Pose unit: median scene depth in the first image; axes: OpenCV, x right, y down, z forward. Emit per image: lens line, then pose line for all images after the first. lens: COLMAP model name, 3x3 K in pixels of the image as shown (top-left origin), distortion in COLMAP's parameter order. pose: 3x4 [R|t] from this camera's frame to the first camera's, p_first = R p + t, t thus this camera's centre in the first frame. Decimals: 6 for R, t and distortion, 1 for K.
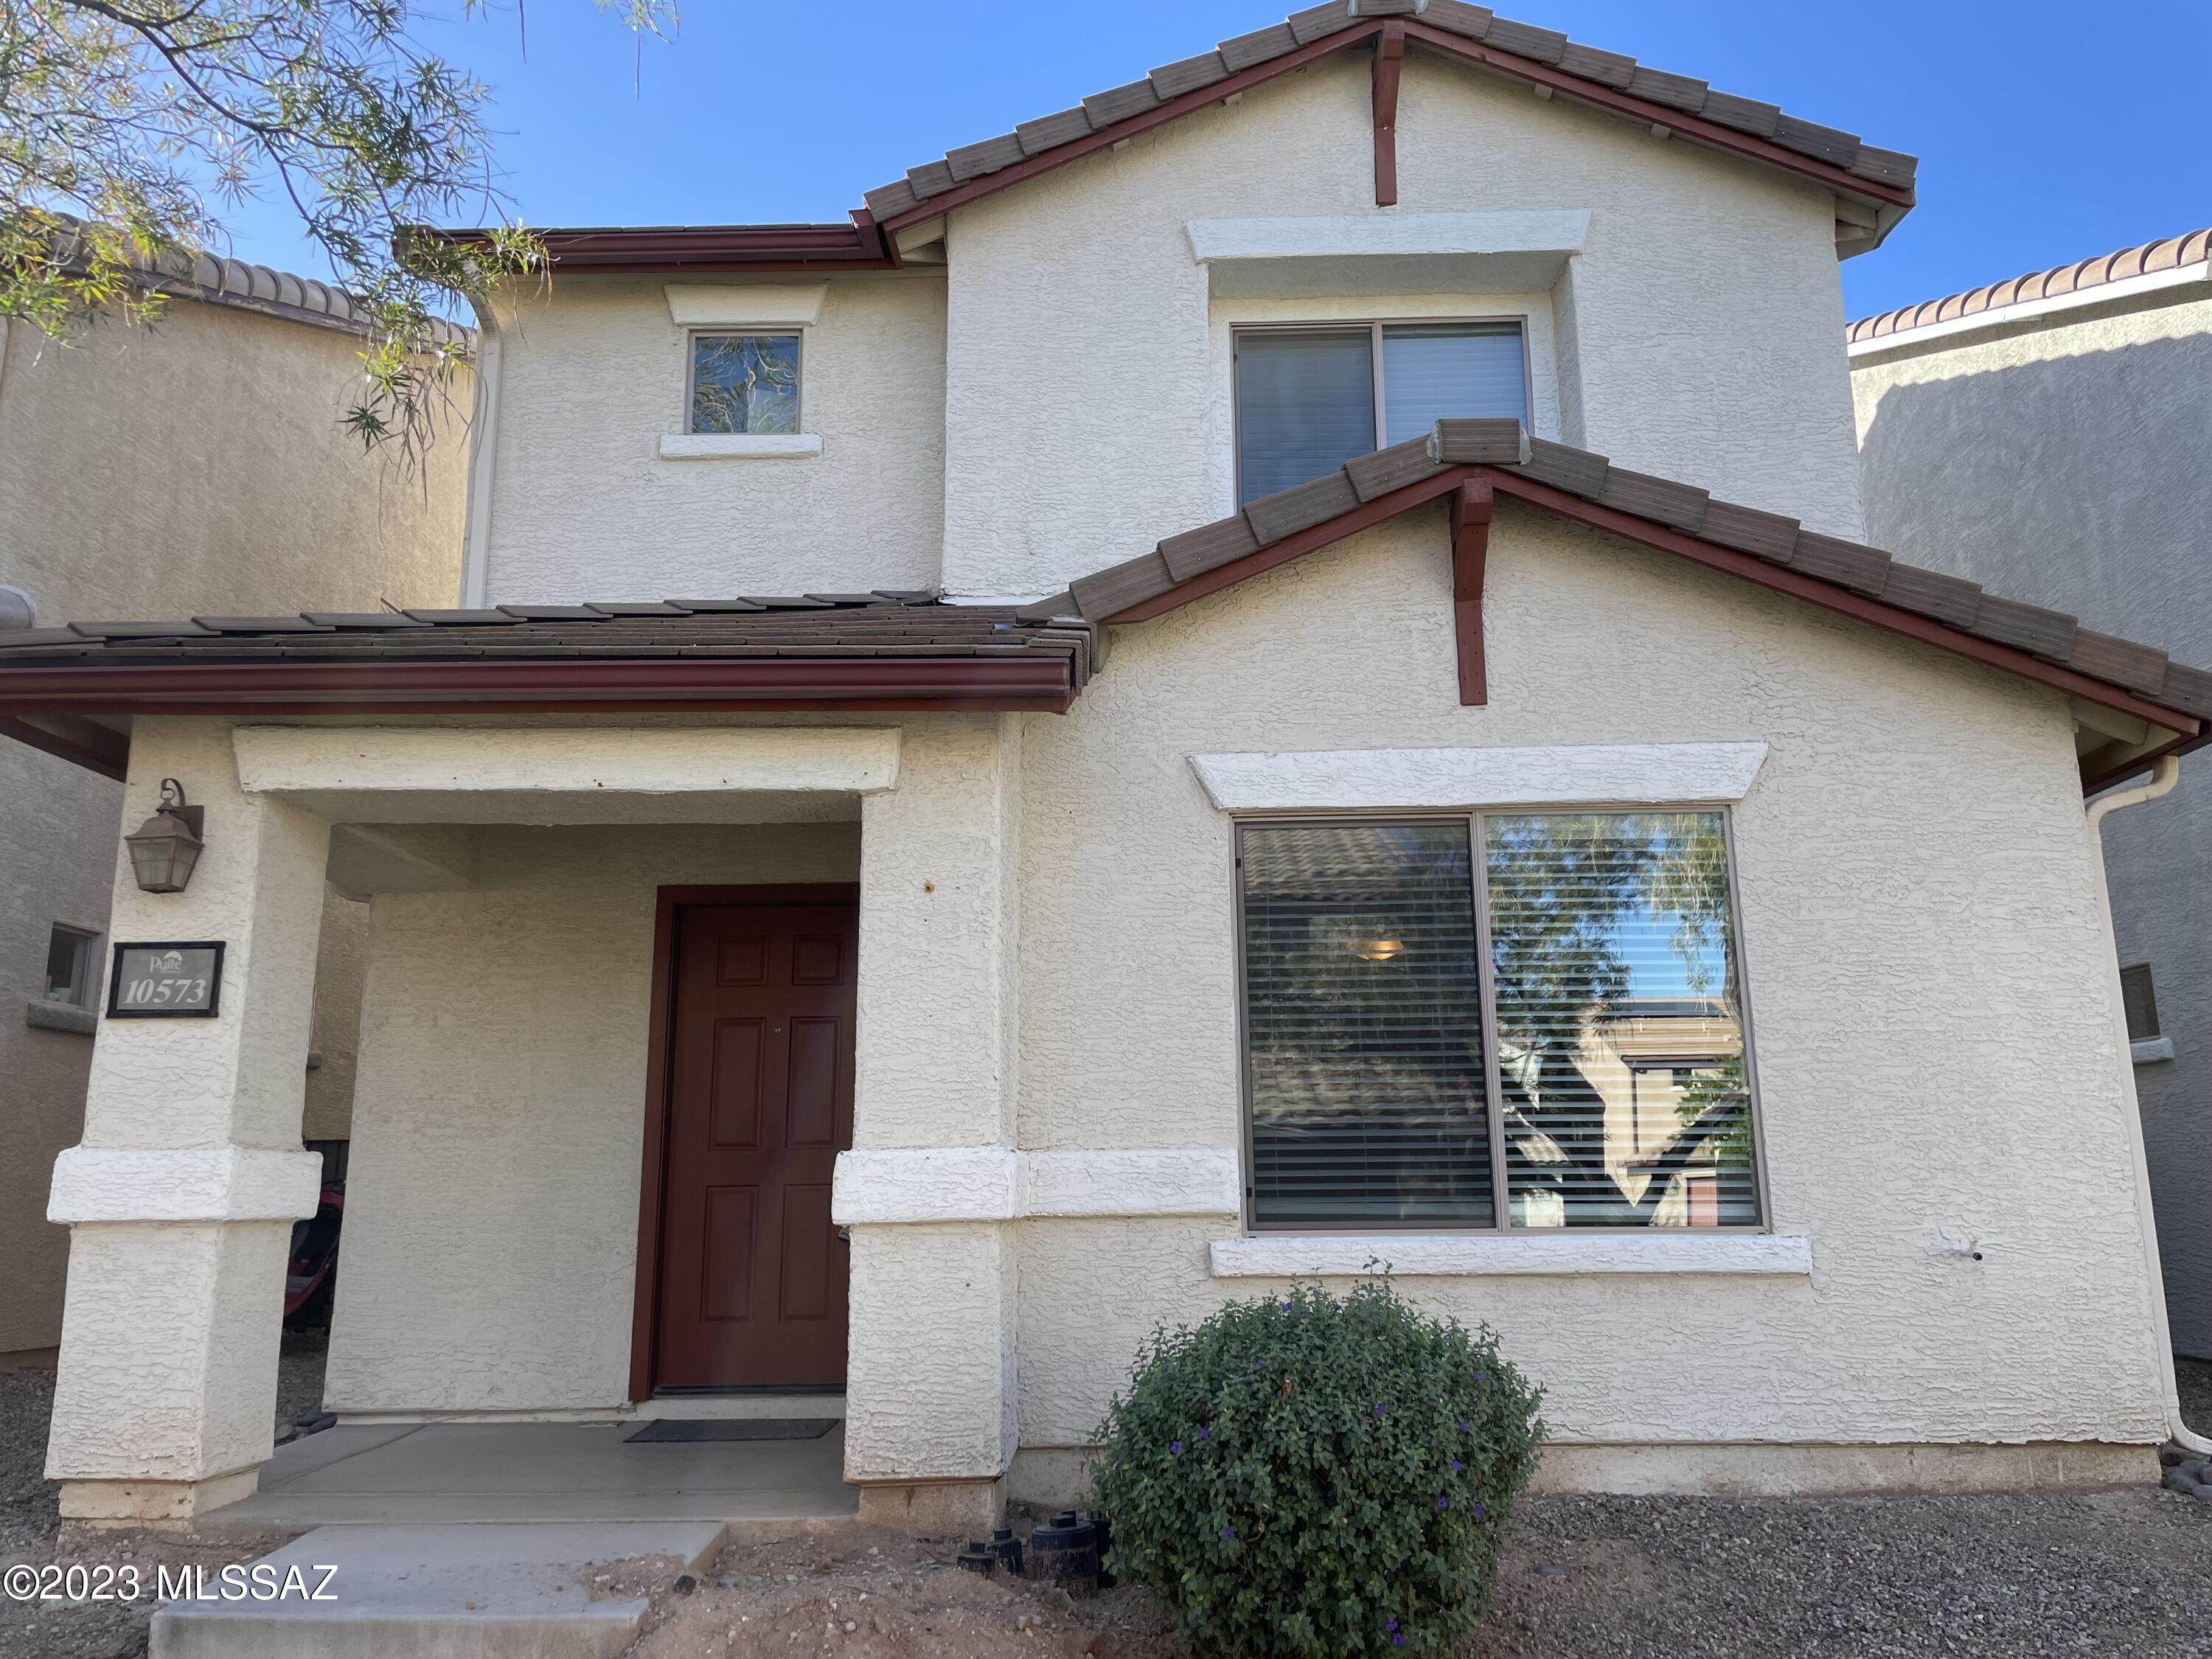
lens RADIAL K [[1670.5, 0, 1114.6], [0, 1670.5, 830.6], [0, 0, 1]] dist [0.071050, -0.093770]
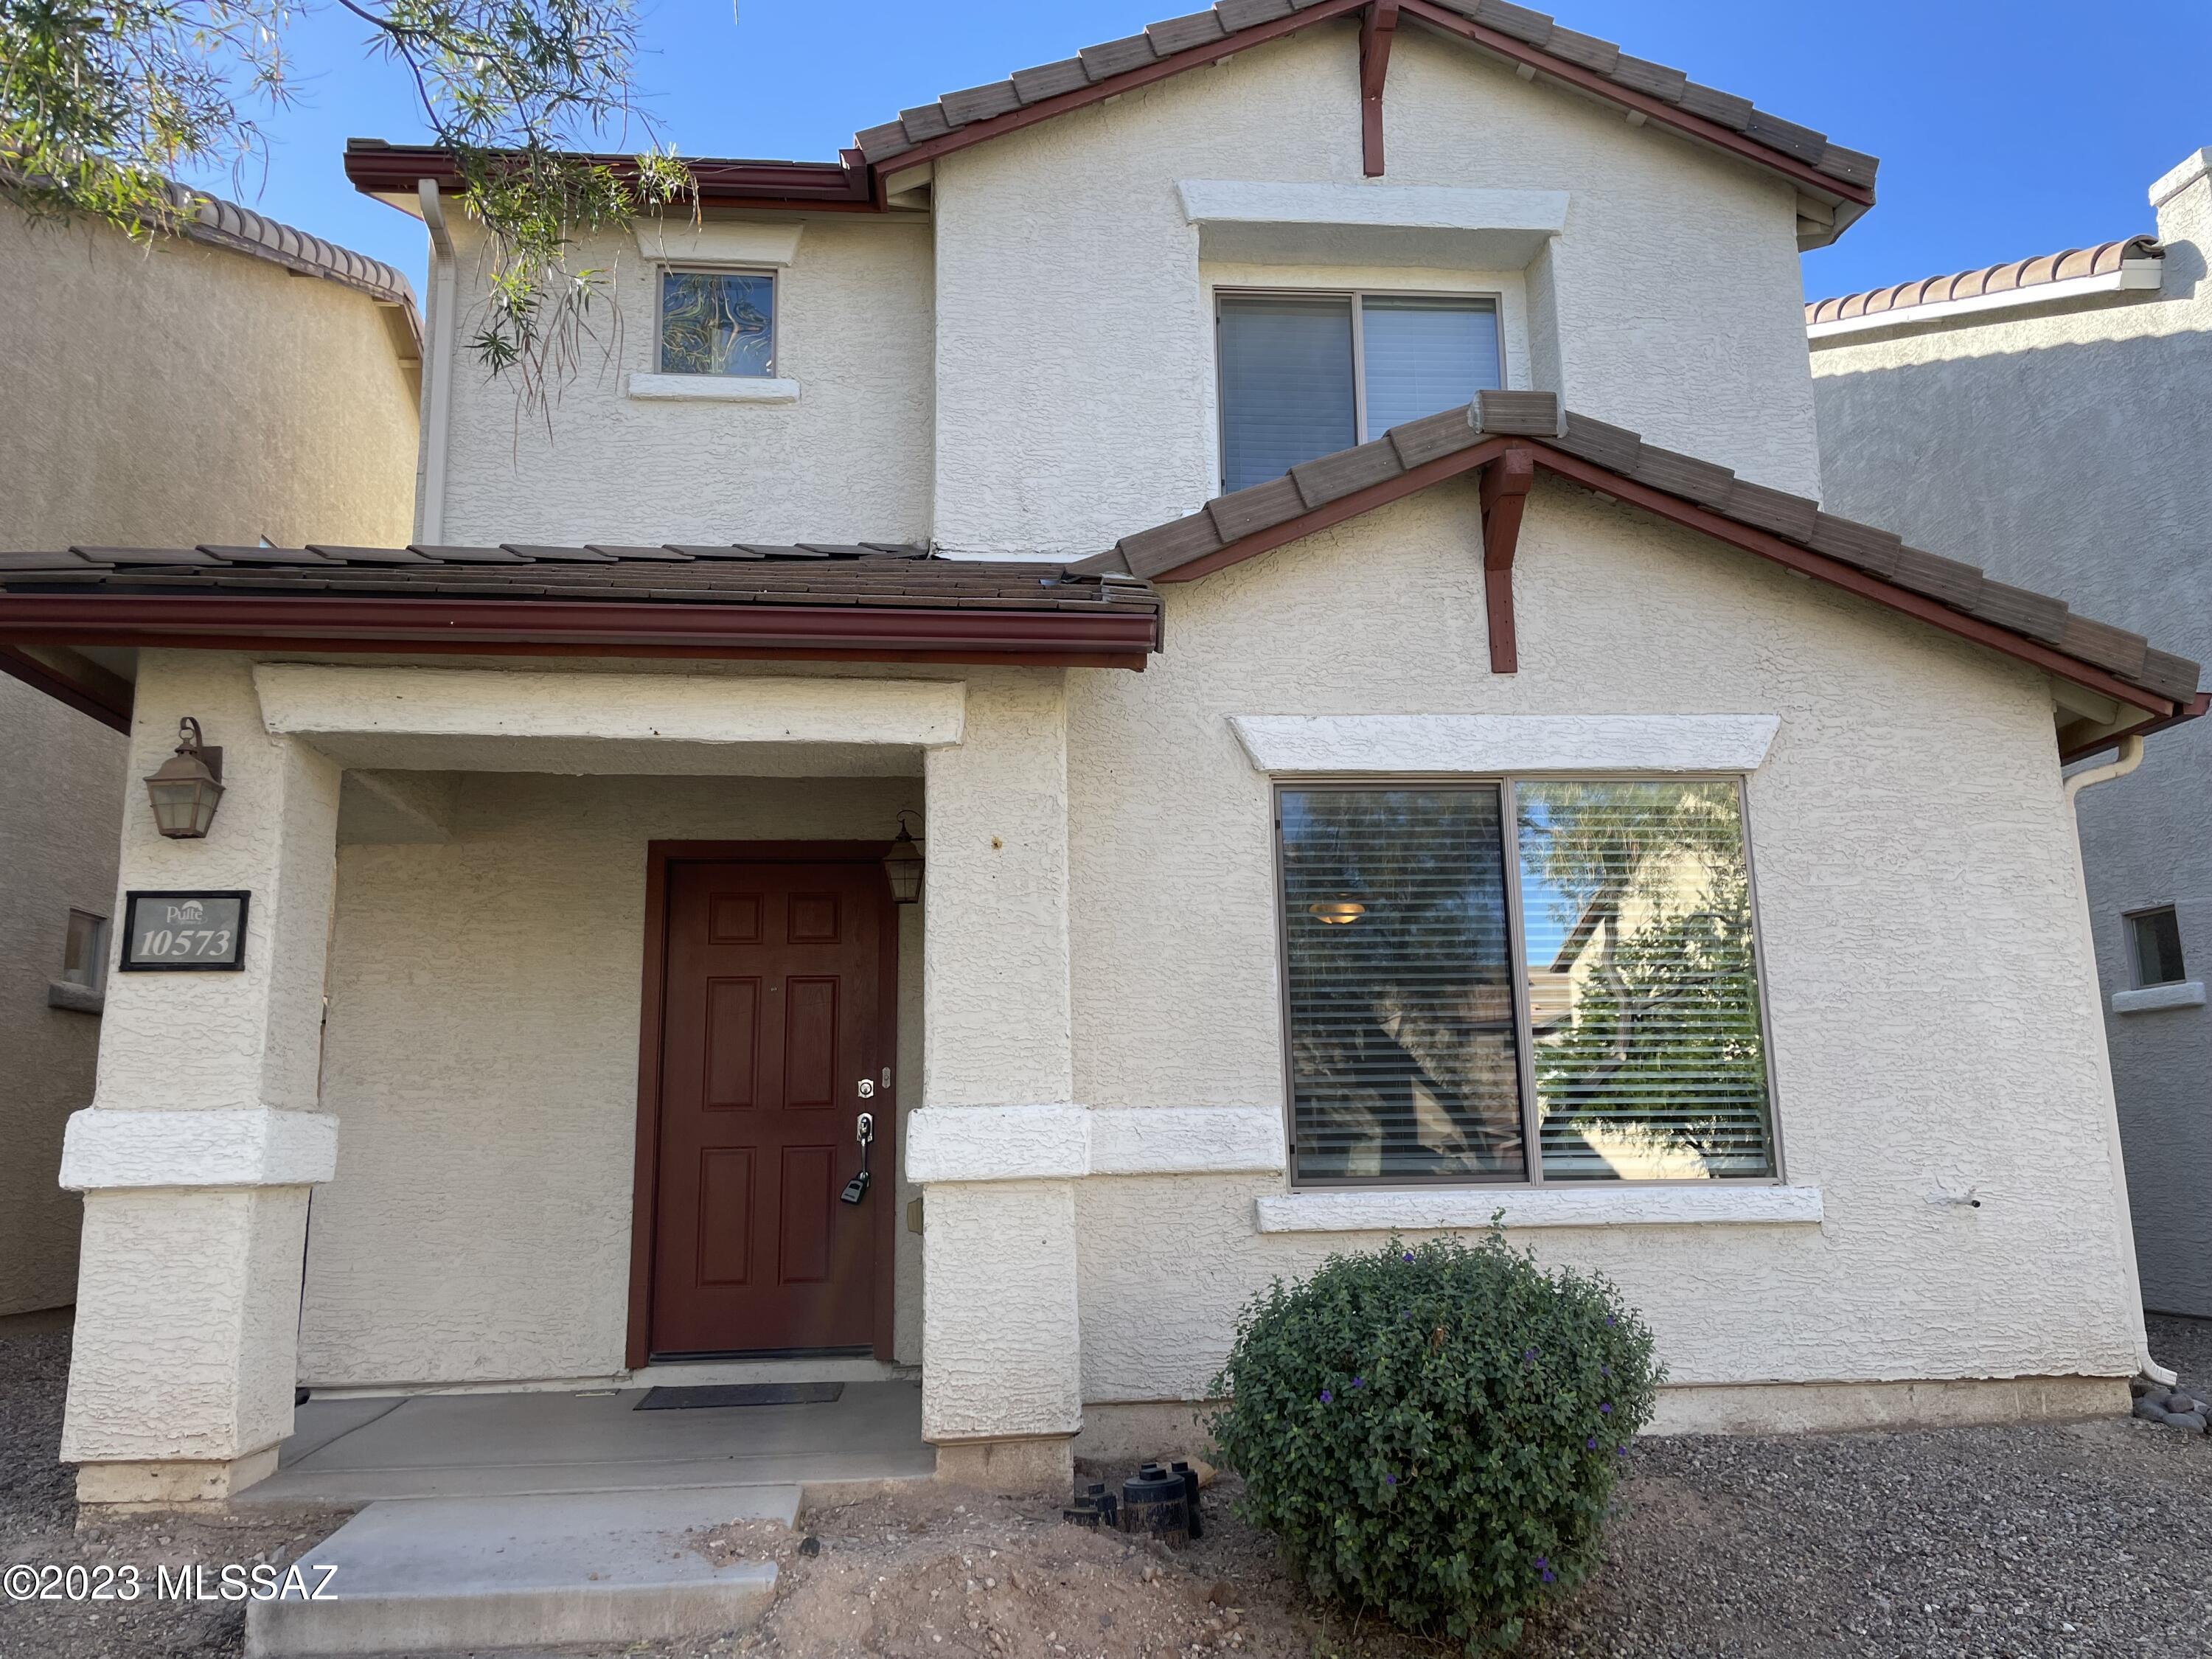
lens RADIAL K [[1670.5, 0, 1103.2], [0, 1670.5, 829.2], [0, 0, 1]] dist [0.071050, -0.093770]
pose [[0.993789, 0.013759, 0.110424, -0.144643], [-0.015794, 0.999721, 0.017569, 0.006428], [-0.110151, -0.019203, 0.993729, 0.010137]]
